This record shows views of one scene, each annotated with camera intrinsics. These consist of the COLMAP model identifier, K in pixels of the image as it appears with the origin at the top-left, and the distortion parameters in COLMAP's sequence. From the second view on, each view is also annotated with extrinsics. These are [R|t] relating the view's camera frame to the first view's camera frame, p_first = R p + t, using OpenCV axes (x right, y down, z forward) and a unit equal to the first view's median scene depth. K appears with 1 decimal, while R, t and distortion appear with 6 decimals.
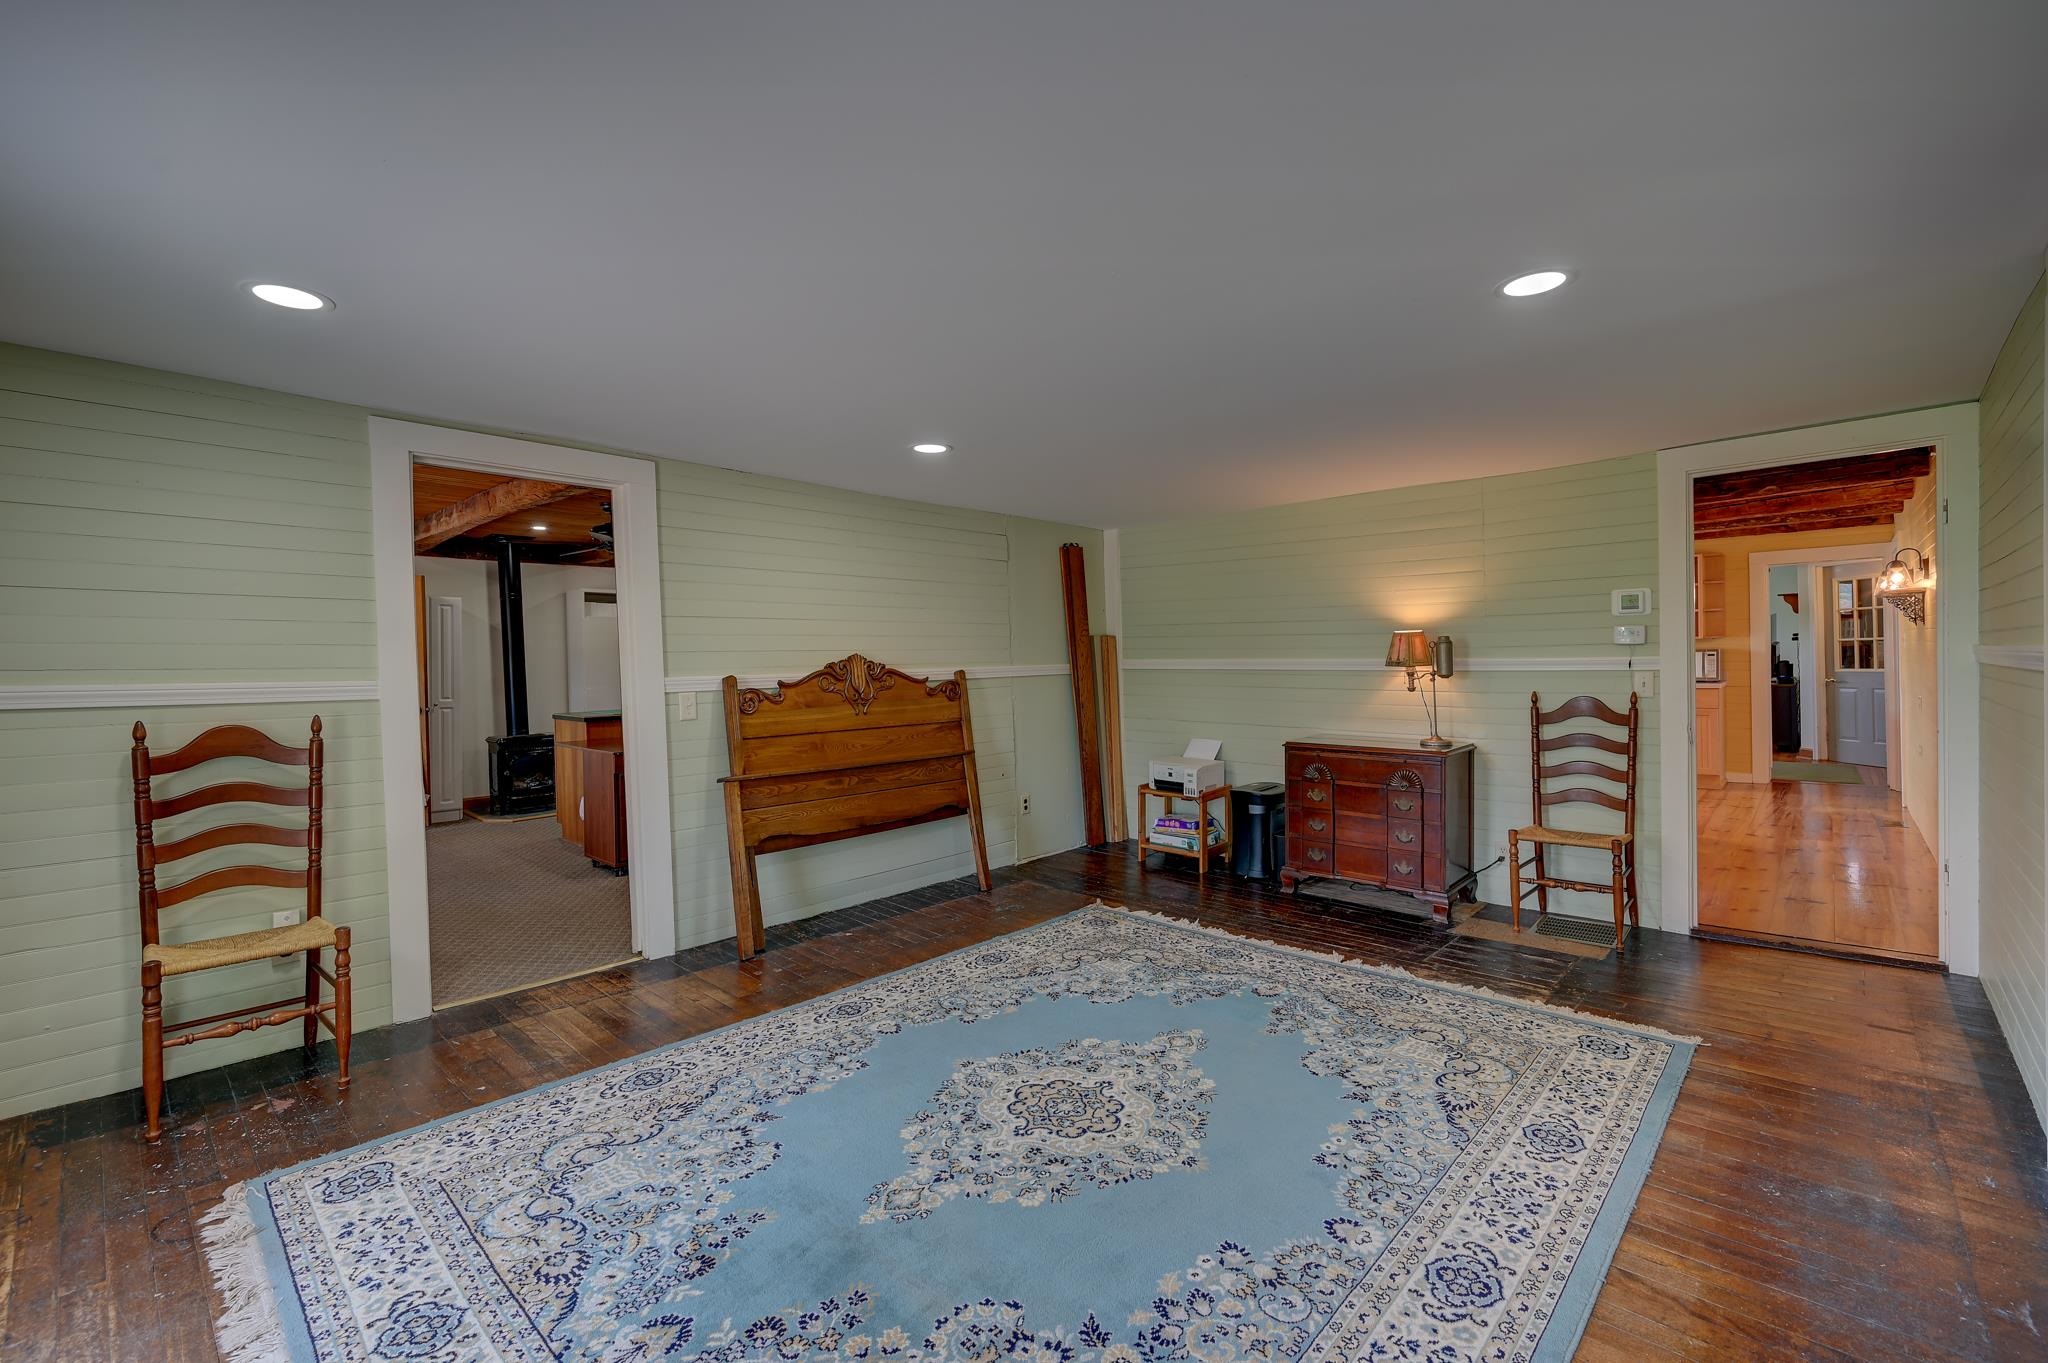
lens RADIAL K [[867.4, 0, 1029.7], [0, 867.4, 677.0], [0, 0, 1]] dist [0.002211, -0.000361]
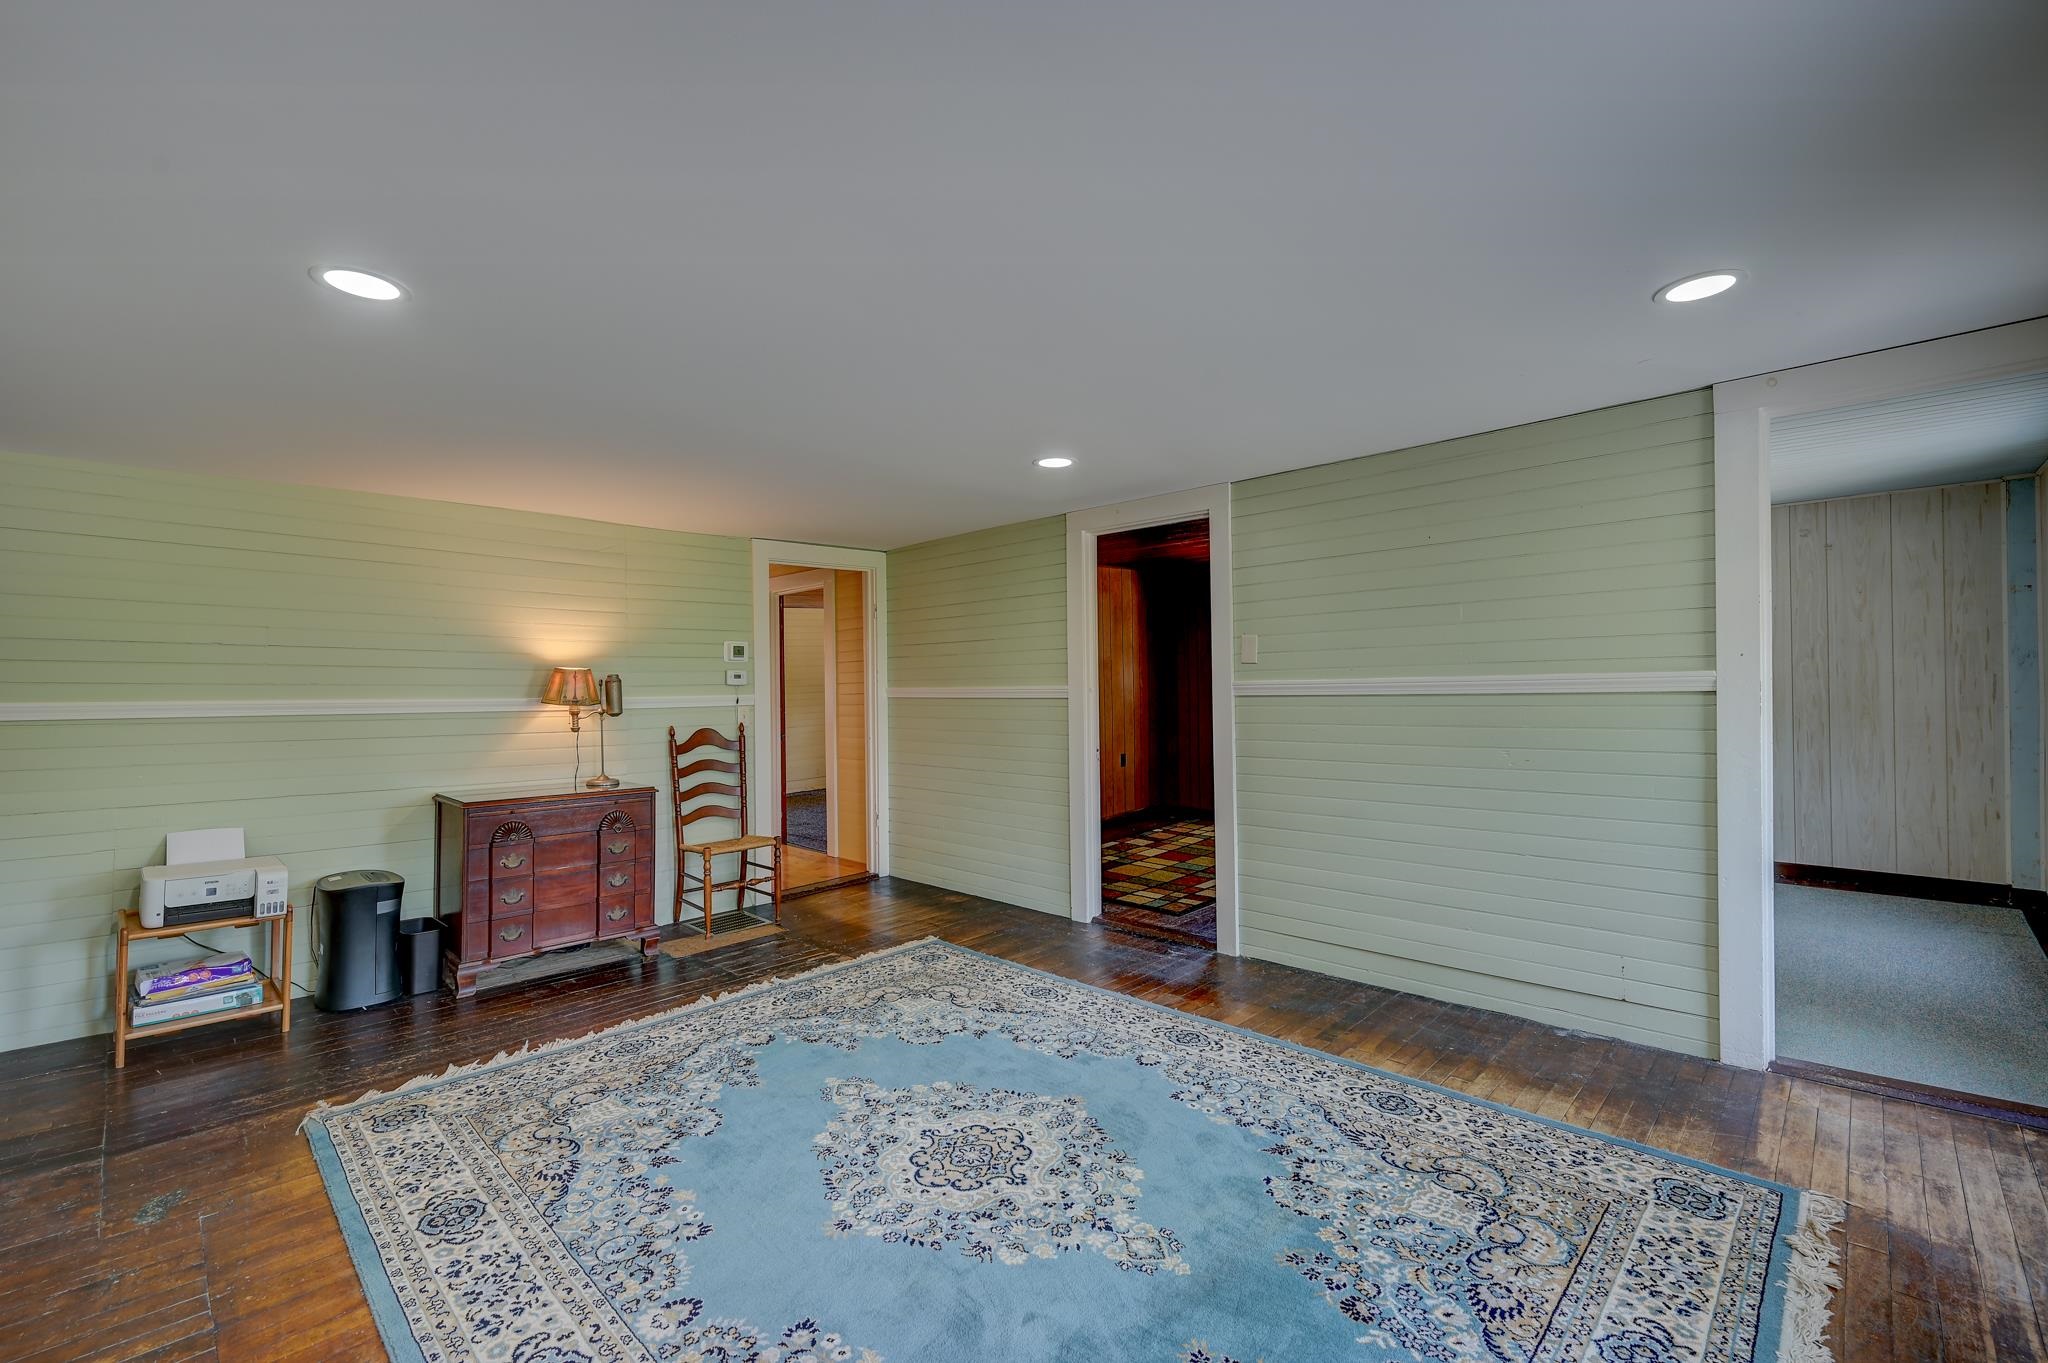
lens RADIAL K [[867.4, 0, 1029.7], [0, 867.4, 677.0], [0, 0, 1]] dist [0.002211, -0.000361]
pose [[0.024265, 0.026179, 0.999363, -0.697135], [0.033768, 0.999065, -0.026991, -0.001068], [-0.999135, 0.034401, 0.023358, 0.676621]]
